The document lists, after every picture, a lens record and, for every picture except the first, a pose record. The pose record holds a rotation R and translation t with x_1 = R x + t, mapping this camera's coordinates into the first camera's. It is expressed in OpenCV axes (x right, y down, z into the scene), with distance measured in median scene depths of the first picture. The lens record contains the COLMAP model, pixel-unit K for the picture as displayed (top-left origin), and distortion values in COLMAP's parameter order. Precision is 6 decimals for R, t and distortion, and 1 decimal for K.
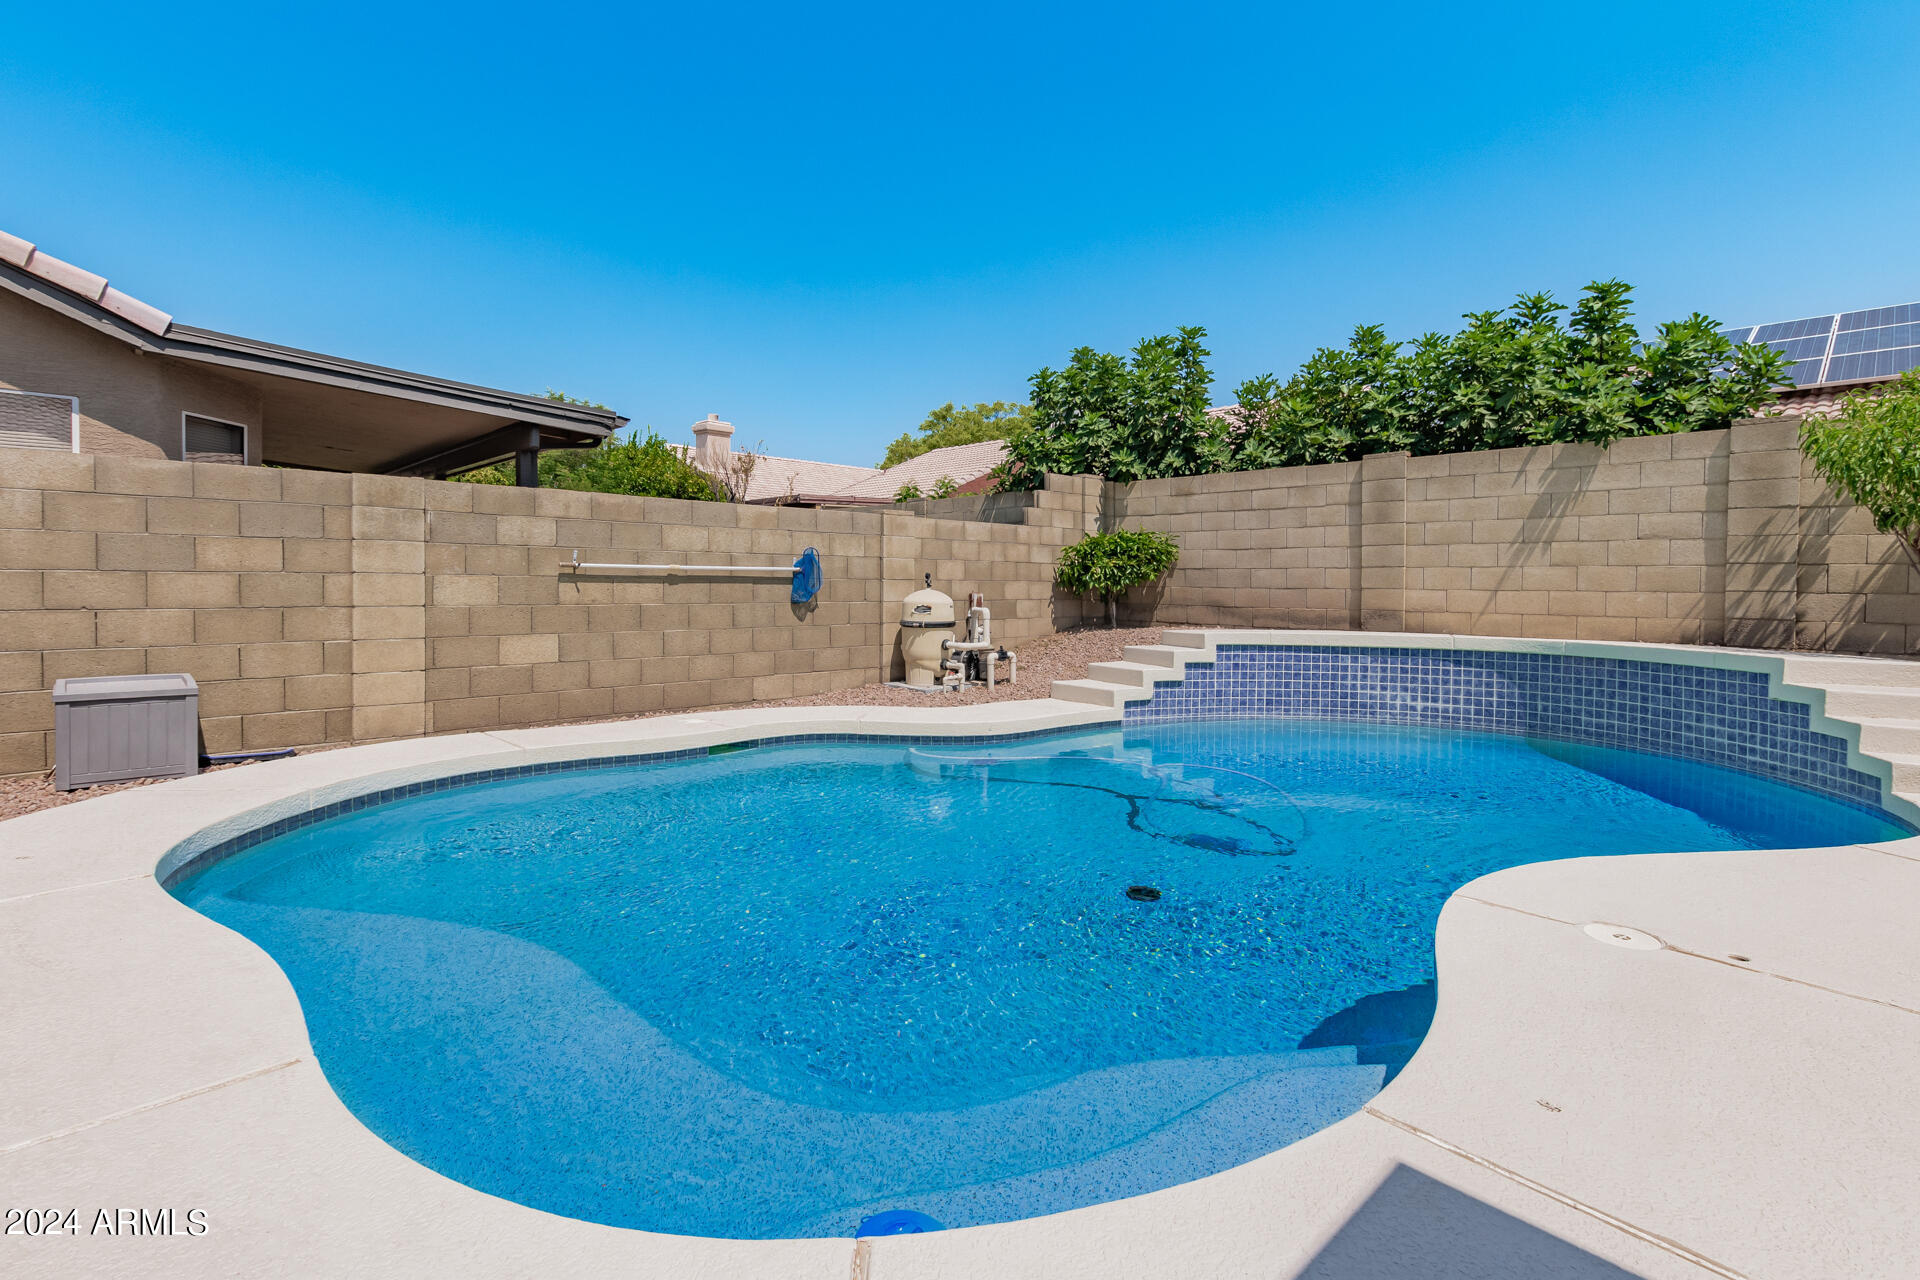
lens RADIAL K [[881.8, 0, 959.4], [0, 881.8, 604.2], [0, 0, 1]] dist [-0.002155, -0.000432]
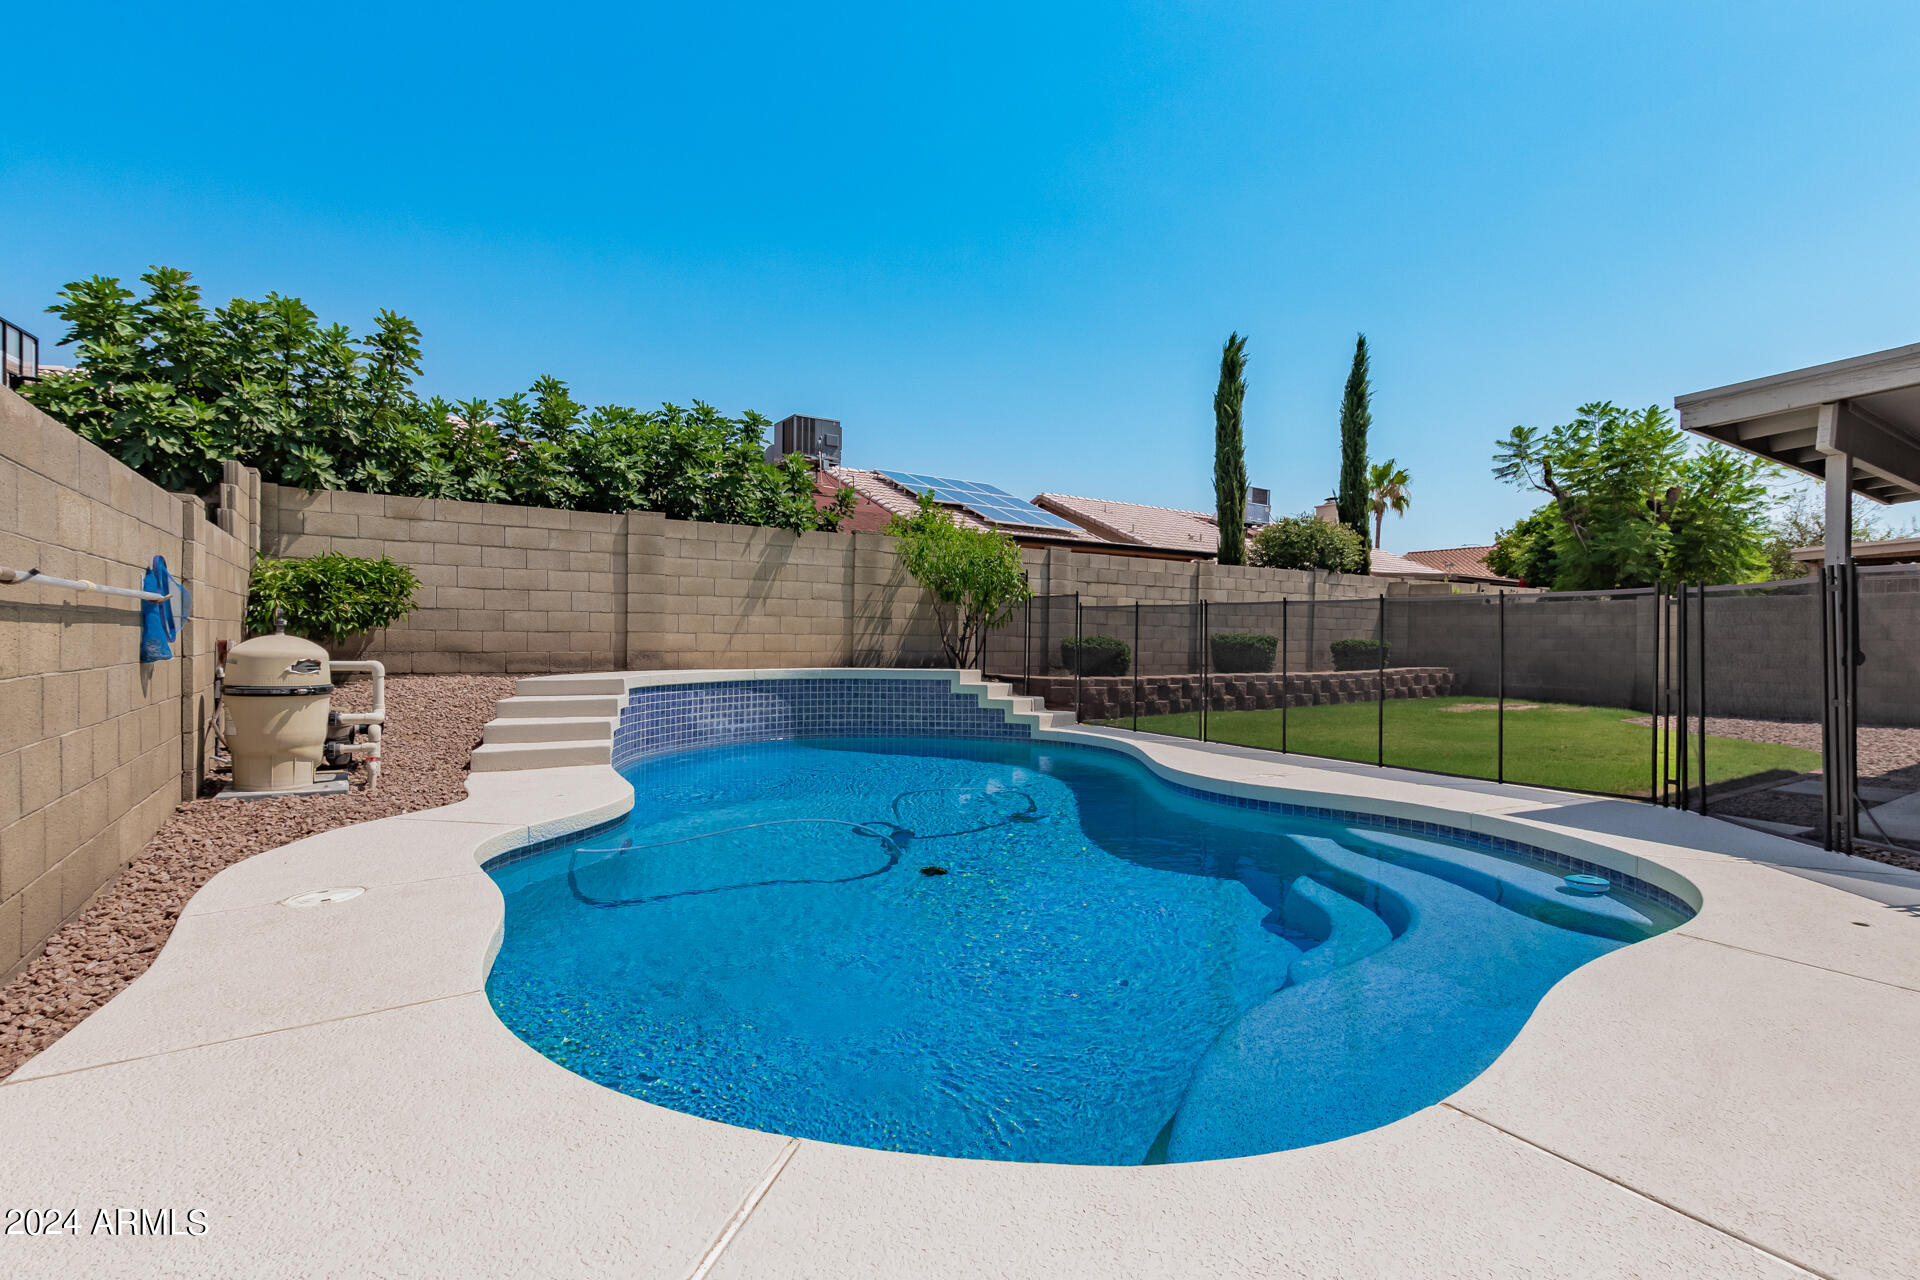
lens RADIAL K [[881.8, 0, 942.9], [0, 881.8, 632.7], [0, 0, 1]] dist [-0.002155, -0.000432]
pose [[0.198078, -0.002525, 0.980183, -0.634246], [0.012834, 0.999918, -0.000017, -0.013768], [-0.980102, 0.012583, 0.198094, 0.470471]]
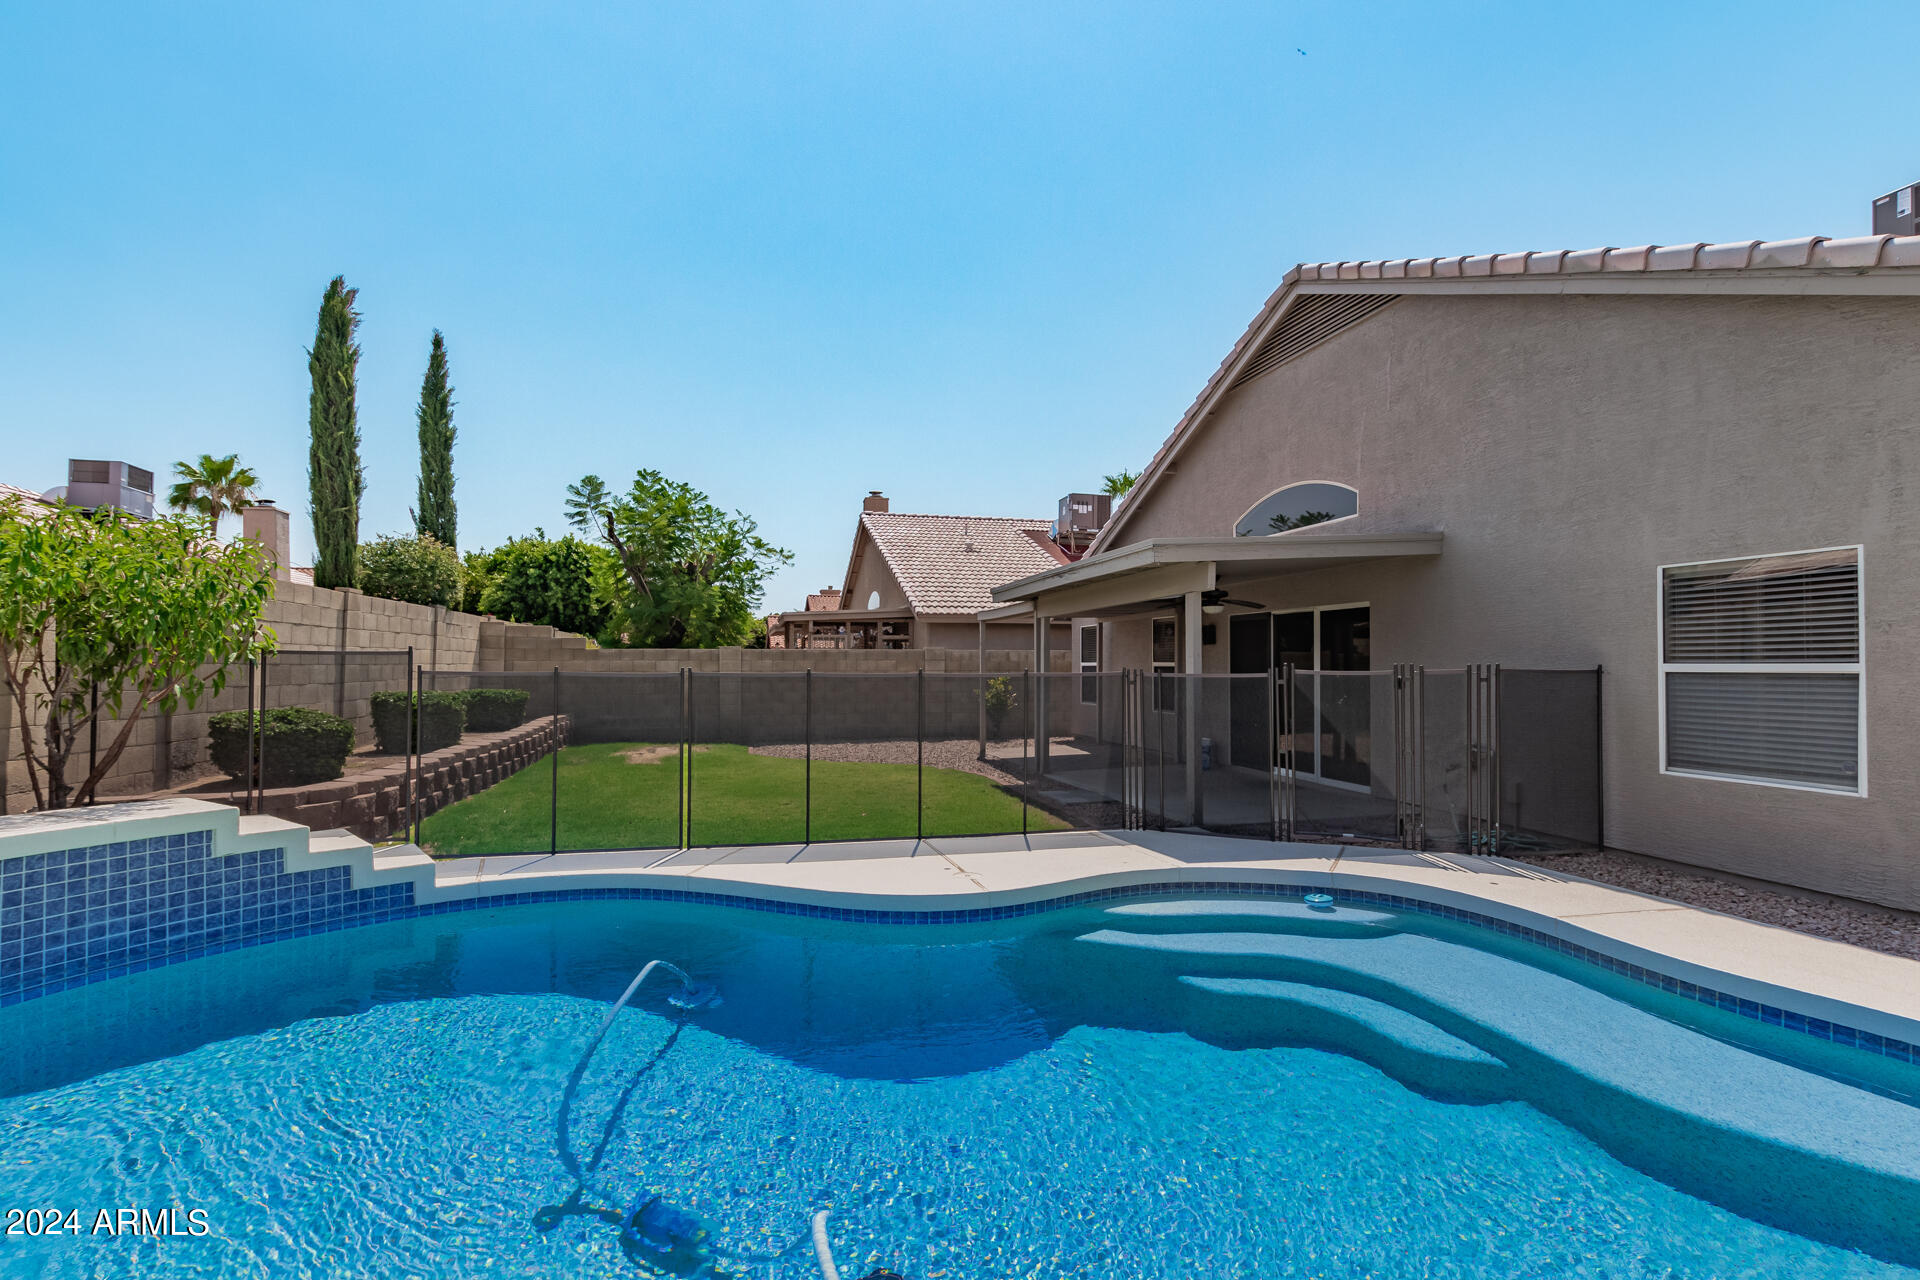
lens RADIAL K [[881.8, 0, 953.2], [0, 881.8, 643.2], [0, 0, 1]] dist [-0.002155, -0.000432]
pose [[-0.875555, 0.000235, 0.483118, -0.114384], [-0.000722, 0.999998, -0.001795, -0.077504], [-0.483117, -0.001920, -0.875554, 1.022899]]
